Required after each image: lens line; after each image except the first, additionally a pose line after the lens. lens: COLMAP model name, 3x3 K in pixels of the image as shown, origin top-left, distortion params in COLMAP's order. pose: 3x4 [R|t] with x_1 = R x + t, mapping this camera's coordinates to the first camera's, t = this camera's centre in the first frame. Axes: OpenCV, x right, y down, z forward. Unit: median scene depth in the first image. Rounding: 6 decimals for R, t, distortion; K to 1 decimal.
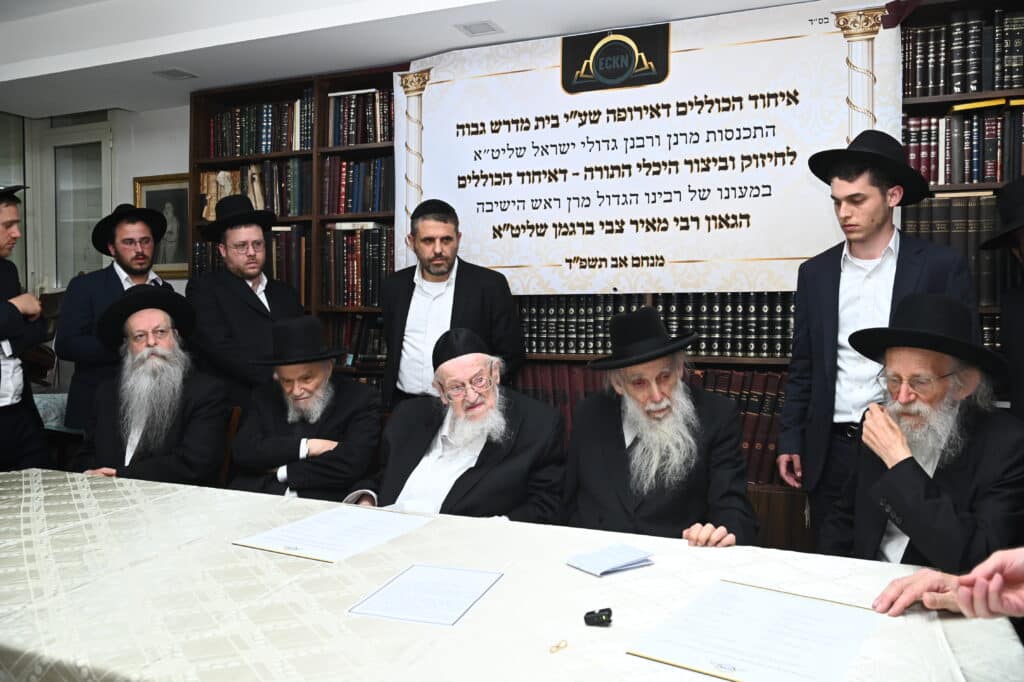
lens RADIAL K [[822.1, 0, 512.0], [0, 822.1, 341.0], [0, 0, 1]] dist [-0.033916, 0.031164]
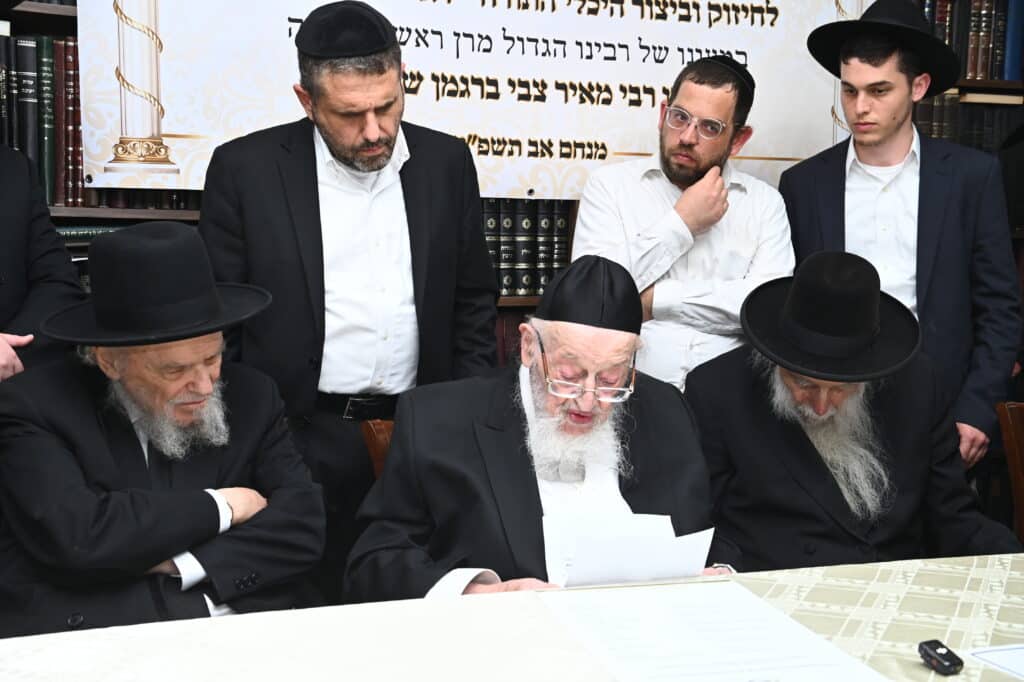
lens RADIAL K [[1227.8, 0, 538.2], [0, 1227.8, 339.0], [0, 0, 1]] dist [0.109581, 0.046975]
pose [[0.738088, -0.038213, 0.673621, -0.511235], [0.007832, 0.998813, 0.048079, 0.004224], [-0.674659, -0.030211, 0.737511, 0.302591]]
